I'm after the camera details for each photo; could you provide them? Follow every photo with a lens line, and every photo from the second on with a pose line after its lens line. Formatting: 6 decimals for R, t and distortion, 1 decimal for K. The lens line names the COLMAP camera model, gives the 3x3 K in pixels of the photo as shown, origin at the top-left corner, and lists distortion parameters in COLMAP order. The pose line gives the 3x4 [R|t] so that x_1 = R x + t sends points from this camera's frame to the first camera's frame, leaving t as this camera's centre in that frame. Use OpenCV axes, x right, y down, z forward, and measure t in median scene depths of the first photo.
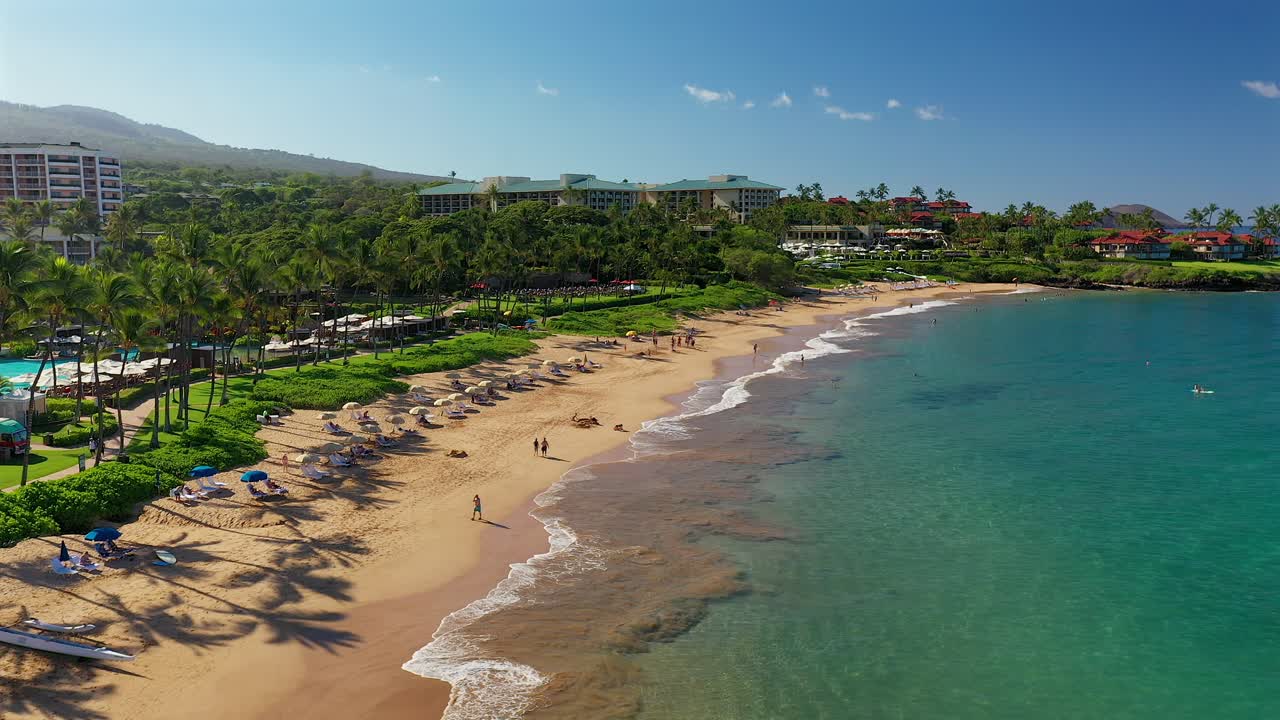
lens RADIAL K [[1021.3, 0, 640.0], [0, 1021.3, 360.0], [0, 0, 1]] dist [0.002860, 0.002766]
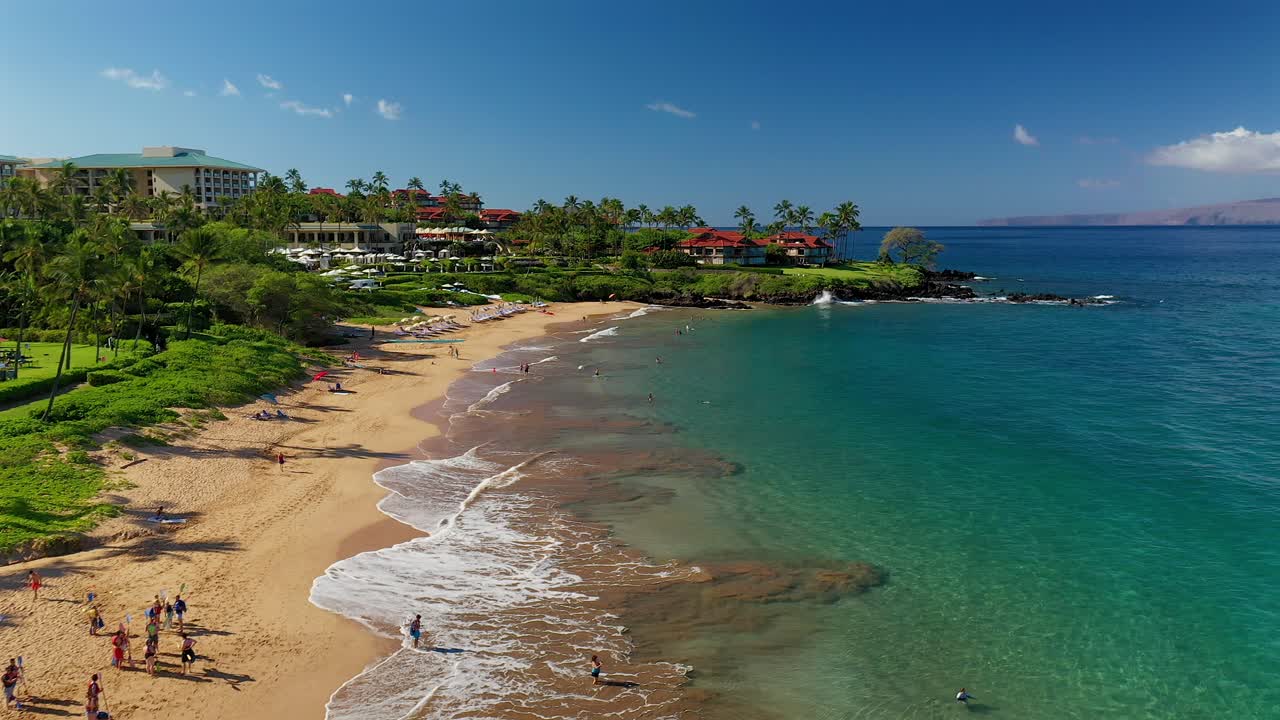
lens RADIAL K [[1023.1, 0, 640.0], [0, 1023.1, 360.0], [0, 0, 1]] dist [0.008420, 0.007676]
pose [[0.867440, -0.061772, 0.493692, 0.013045], [0.061776, 0.997957, 0.016324, -0.041690], [-0.493691, 0.016338, 0.869484, 0.329650]]
